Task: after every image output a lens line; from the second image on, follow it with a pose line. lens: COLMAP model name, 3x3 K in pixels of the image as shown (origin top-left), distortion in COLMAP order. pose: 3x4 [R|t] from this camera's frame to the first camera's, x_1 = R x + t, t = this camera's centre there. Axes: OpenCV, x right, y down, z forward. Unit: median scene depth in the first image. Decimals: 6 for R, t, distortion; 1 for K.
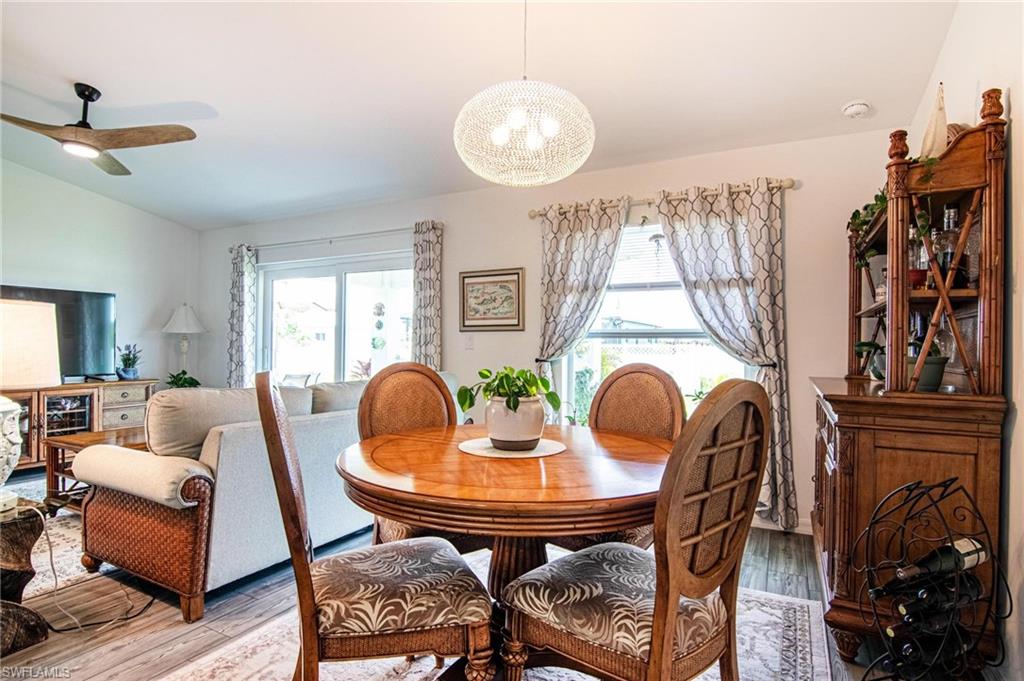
lens RADIAL K [[528.8, 0, 504.5], [0, 528.8, 339.0], [0, 0, 1]] dist [-0.007349, -0.008568]
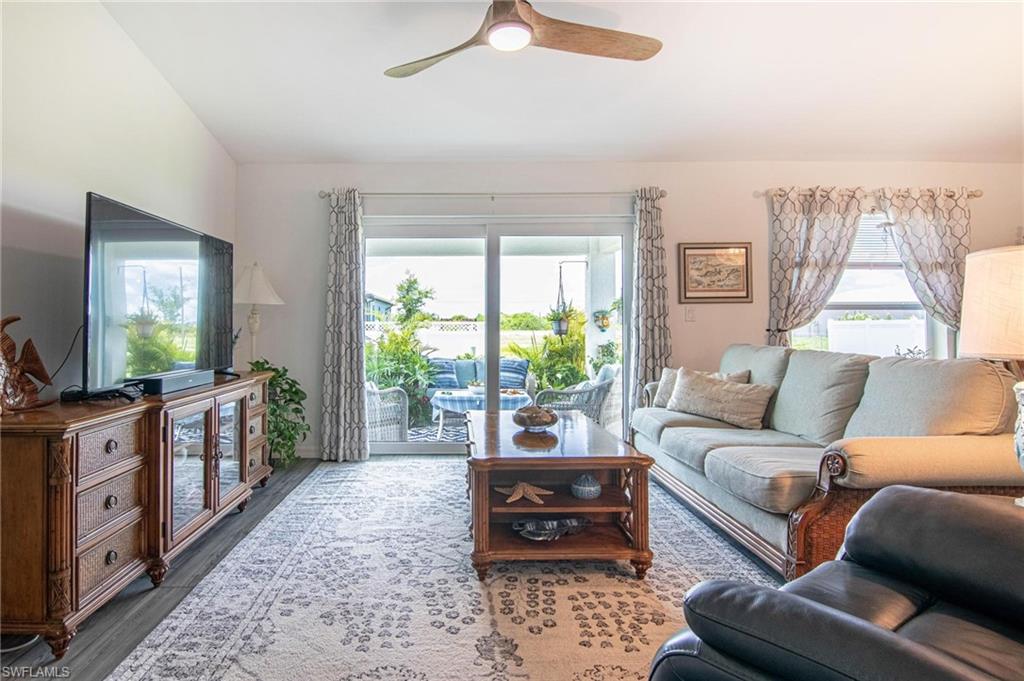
lens RADIAL K [[558.1, 0, 454.0], [0, 558.1, 319.7], [0, 0, 1]] dist [-0.006176, -0.001234]
pose [[0.878158, -0.002971, 0.478362, -1.464485], [0.006093, 0.999969, -0.004975, 0.029144], [-0.478333, 0.007284, 0.878149, 0.447111]]
